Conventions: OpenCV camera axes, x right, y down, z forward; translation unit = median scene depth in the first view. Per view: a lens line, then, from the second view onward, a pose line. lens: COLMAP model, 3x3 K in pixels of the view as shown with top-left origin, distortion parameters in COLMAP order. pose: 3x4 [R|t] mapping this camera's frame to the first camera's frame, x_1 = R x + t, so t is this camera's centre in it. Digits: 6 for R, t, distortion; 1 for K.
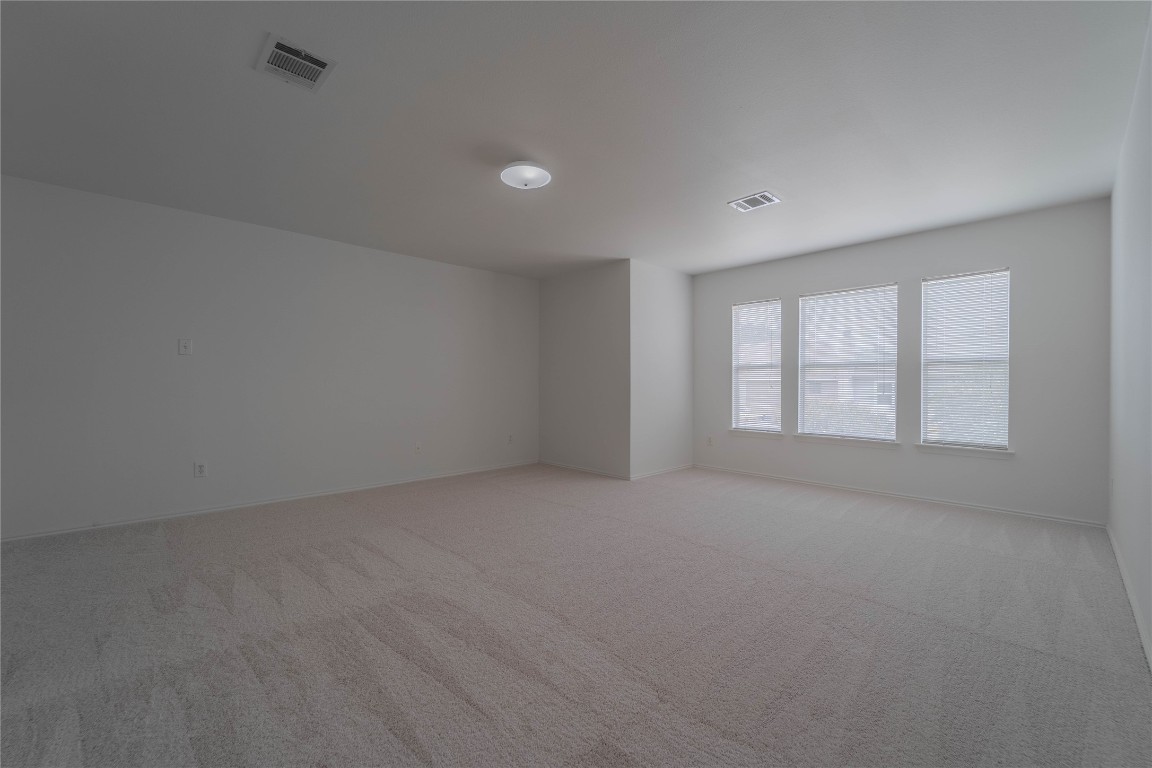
lens RADIAL K [[468.8, 0, 578.1], [0, 468.8, 382.7], [0, 0, 1]] dist [0.000700, 0.000035]
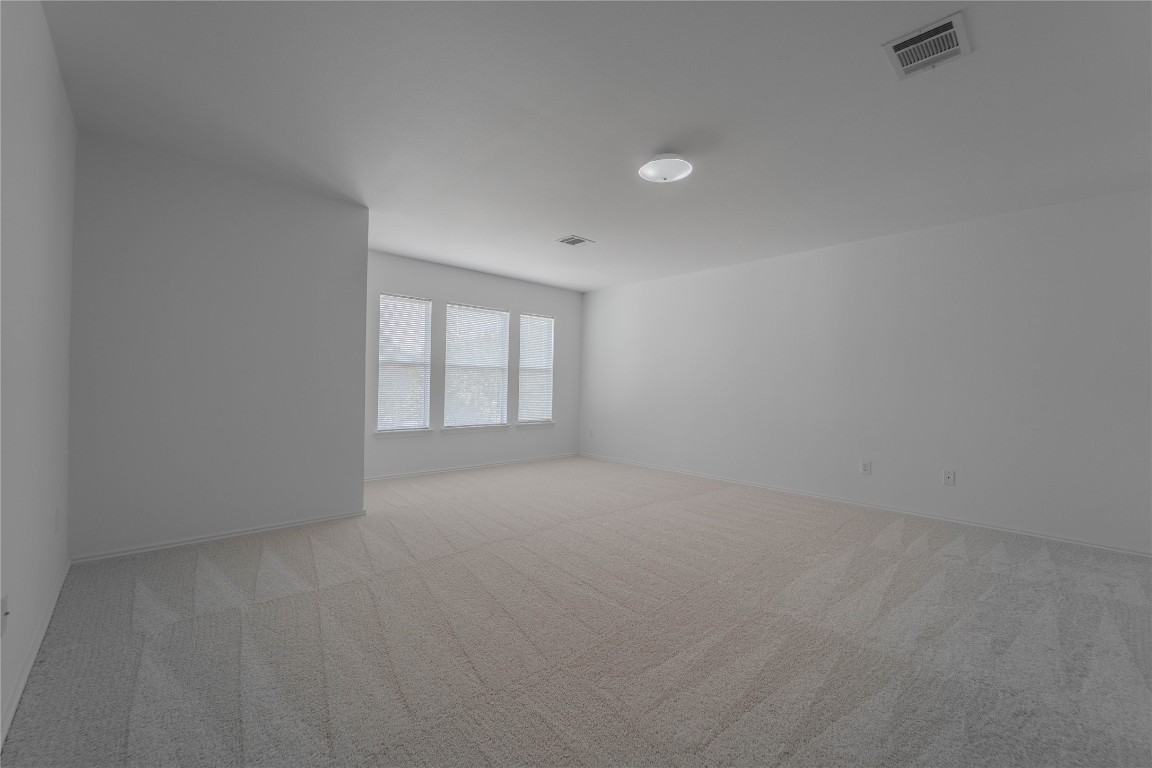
lens RADIAL K [[468.8, 0, 578.1], [0, 468.8, 382.7], [0, 0, 1]] dist [0.000700, 0.000035]
pose [[0.013973, -0.001627, 0.999901, -0.721592], [-0.019898, 0.999800, 0.001905, -0.005825], [-0.999704, -0.019923, 0.013938, 0.781148]]
